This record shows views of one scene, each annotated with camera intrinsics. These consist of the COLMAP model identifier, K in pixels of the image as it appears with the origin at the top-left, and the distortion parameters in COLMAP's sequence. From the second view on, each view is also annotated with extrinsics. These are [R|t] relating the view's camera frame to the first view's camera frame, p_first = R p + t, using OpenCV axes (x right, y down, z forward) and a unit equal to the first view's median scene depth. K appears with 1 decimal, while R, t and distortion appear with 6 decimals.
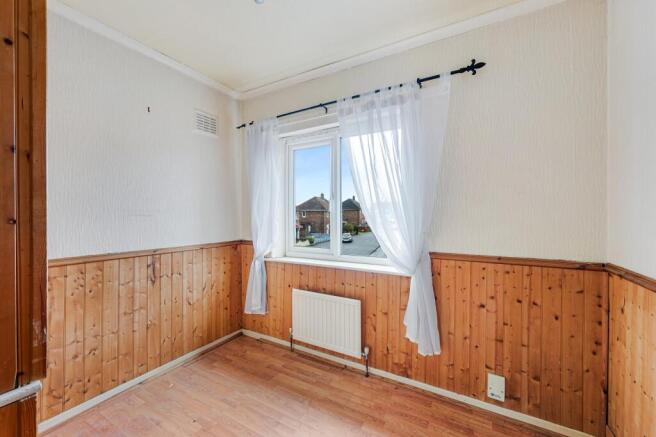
lens RADIAL K [[260.2, 0, 324.3], [0, 260.2, 216.5], [0, 0, 1]] dist [0.001988, -0.000067]
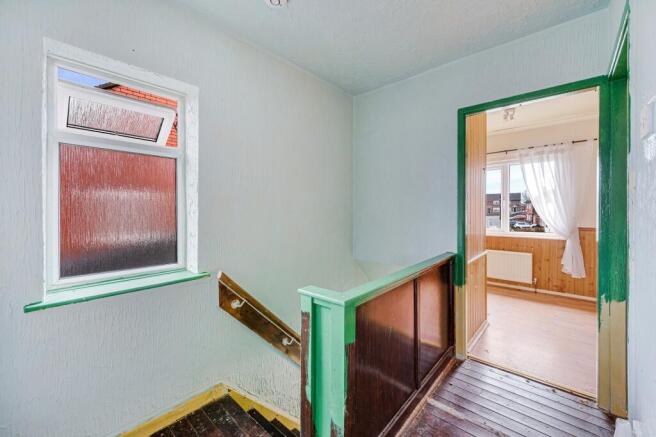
lens RADIAL K [[260.2, 0, 331.2], [0, 260.2, 215.7], [0, 0, 1]] dist [0.001988, -0.000067]
pose [[0.976313, 0.001799, -0.216356, -0.942221], [0.000206, 0.999957, 0.009243, 0.028478], [0.216363, -0.009068, 0.976271, -1.260176]]
